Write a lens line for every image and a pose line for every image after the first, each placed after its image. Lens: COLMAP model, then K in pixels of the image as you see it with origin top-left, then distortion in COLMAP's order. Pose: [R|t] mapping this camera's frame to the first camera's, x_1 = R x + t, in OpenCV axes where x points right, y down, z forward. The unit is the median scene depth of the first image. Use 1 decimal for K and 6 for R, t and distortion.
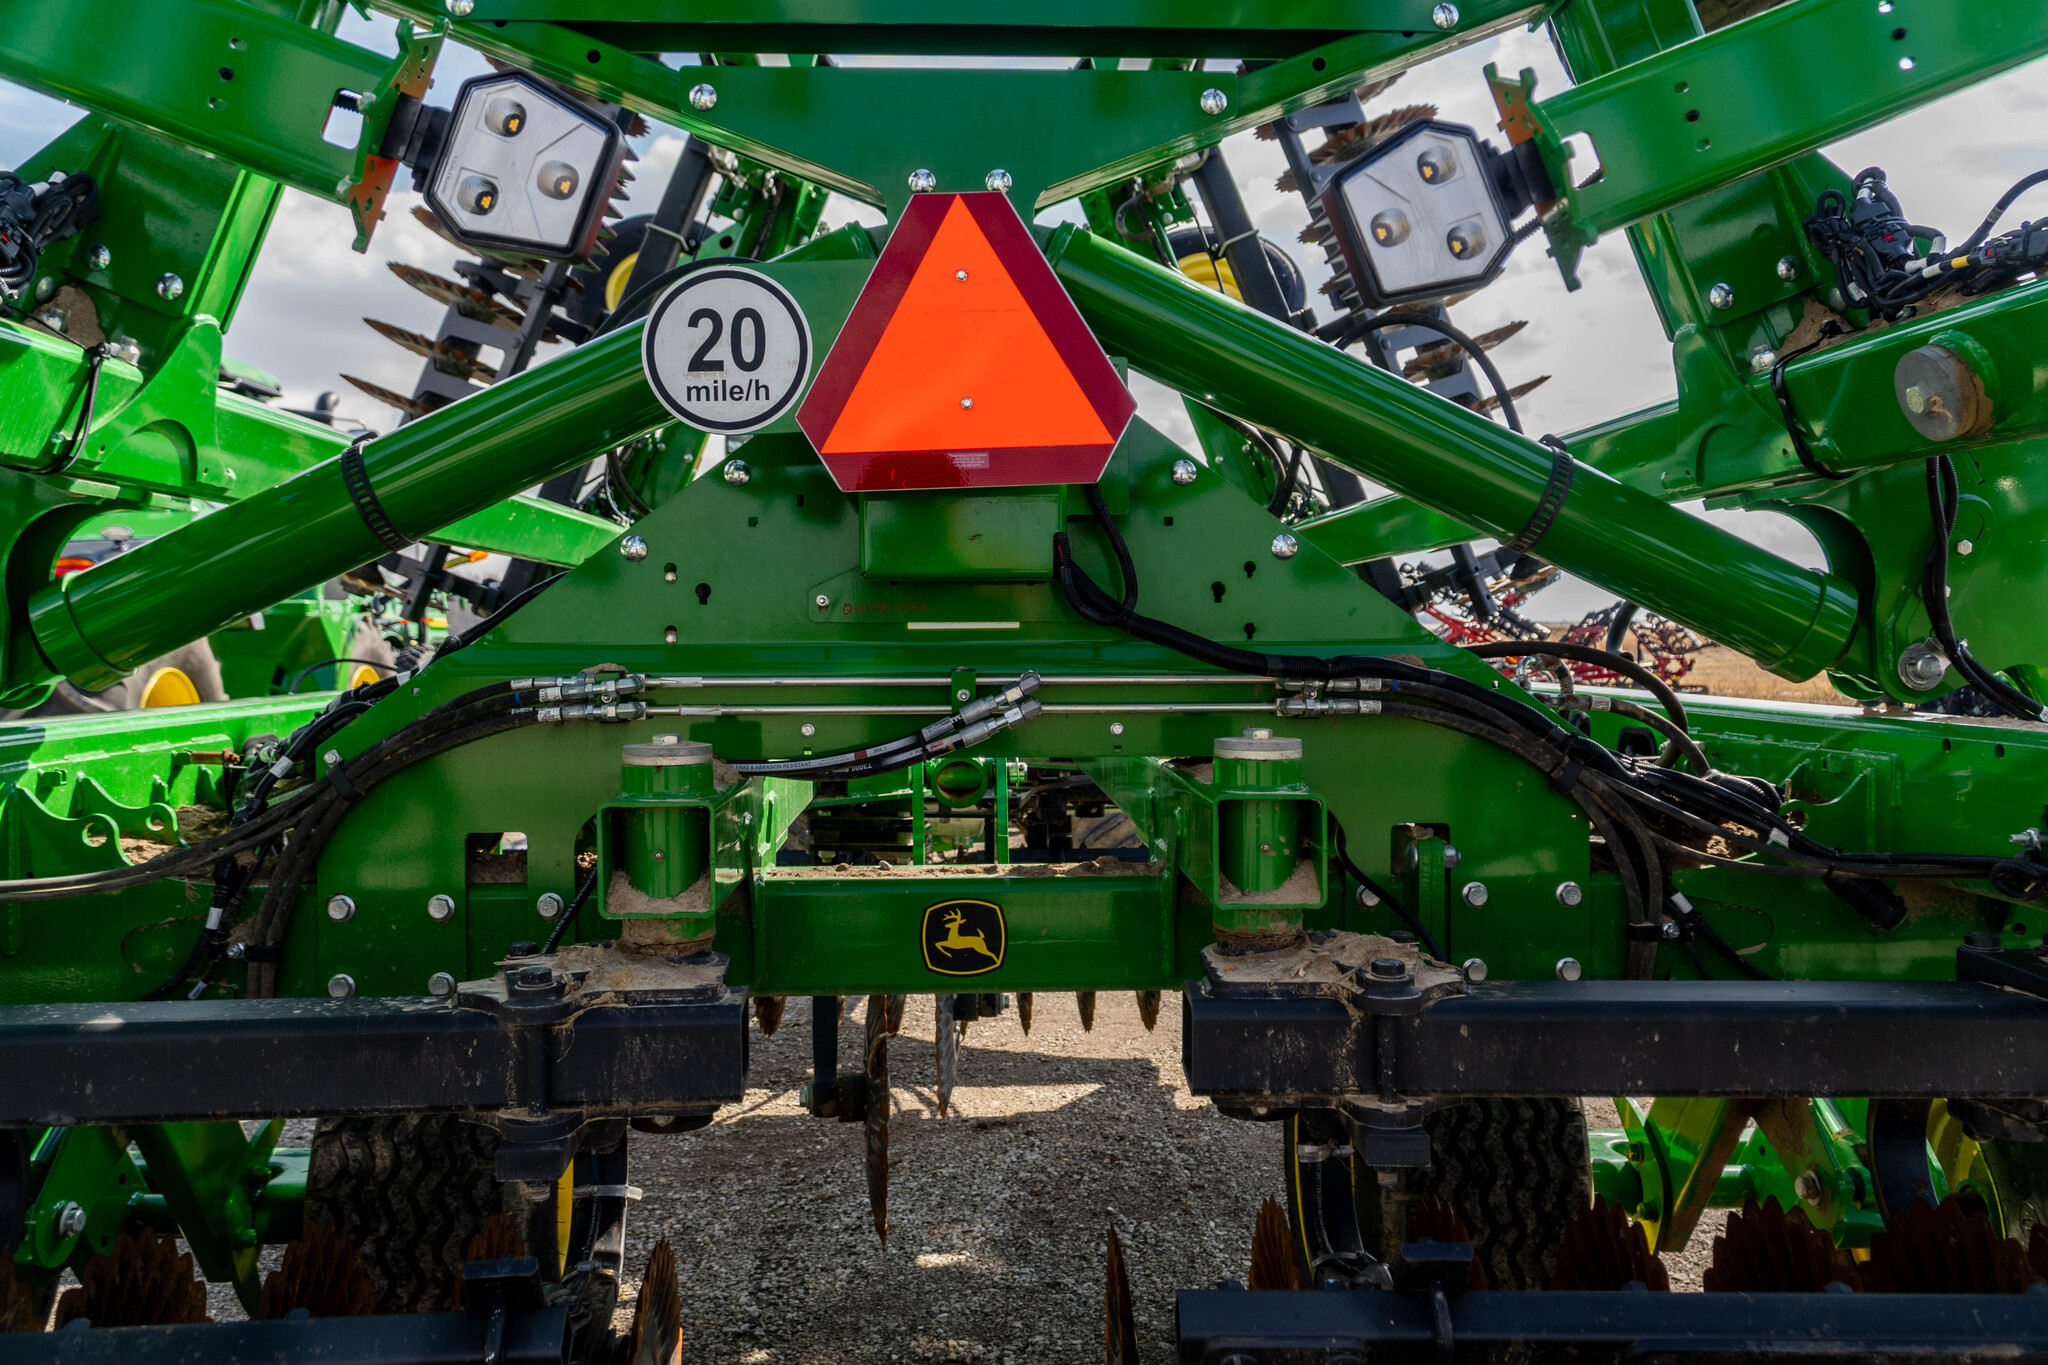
lens RADIAL K [[2205.0, 0, 1023.2], [0, 2205.0, 741.4], [0, 0, 1]] dist [0.251067, 0.009517]
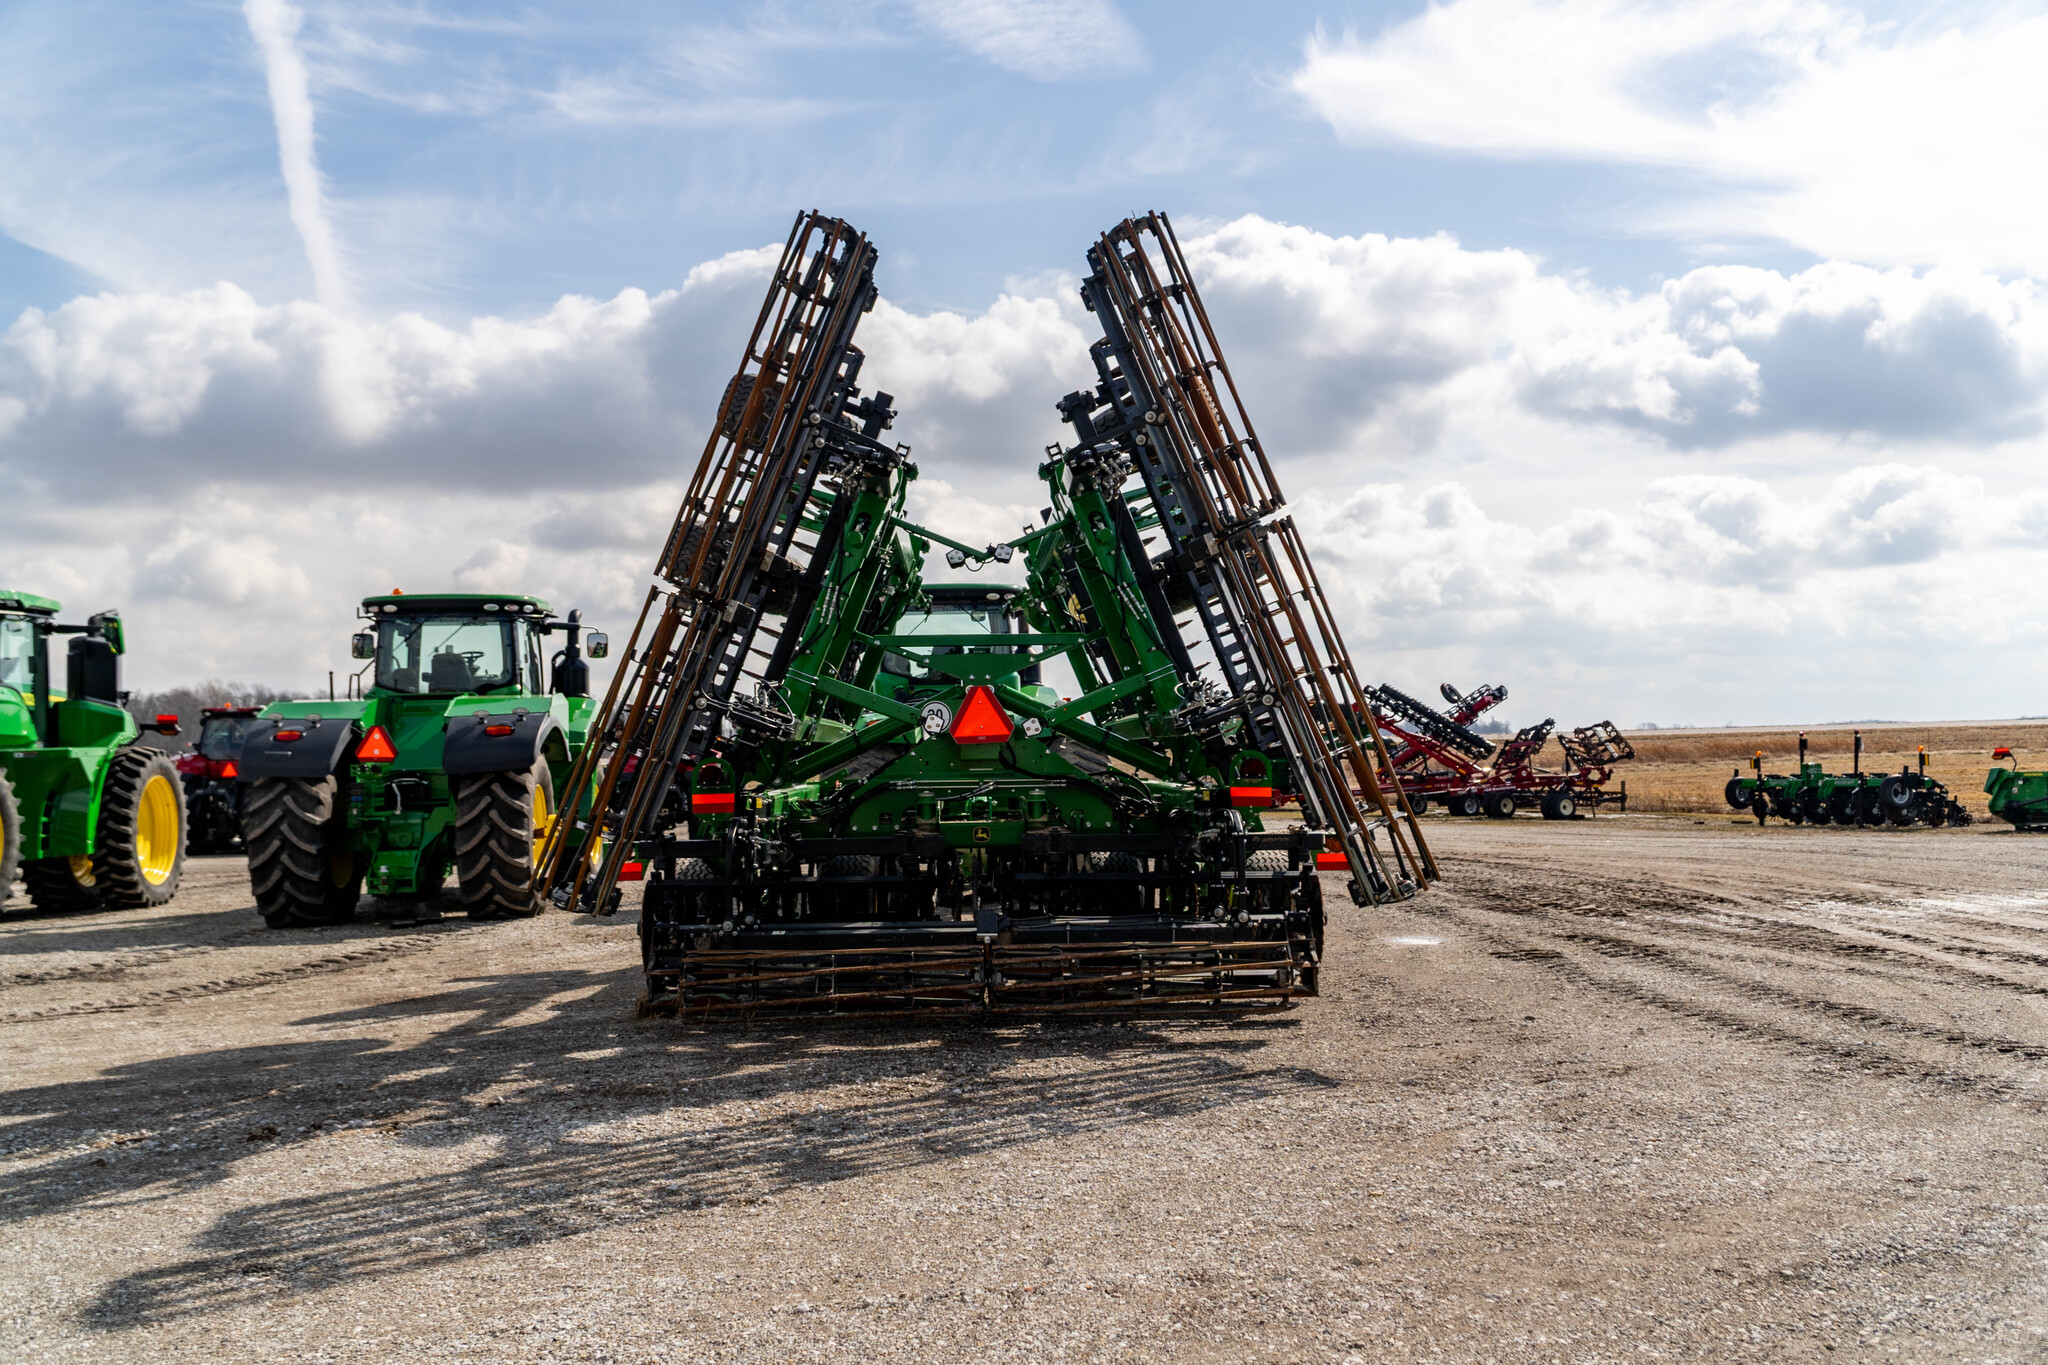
lens RADIAL K [[2140.8, 0, 1025.7], [0, 2140.8, 766.7], [0, 0, 1]] dist [-0.128218, 0.388585]
pose [[0.999964, -0.007397, -0.004097, 0.097430], [0.007228, 0.999184, -0.039745, 0.139889], [0.004387, 0.039714, 0.999201, -3.992974]]
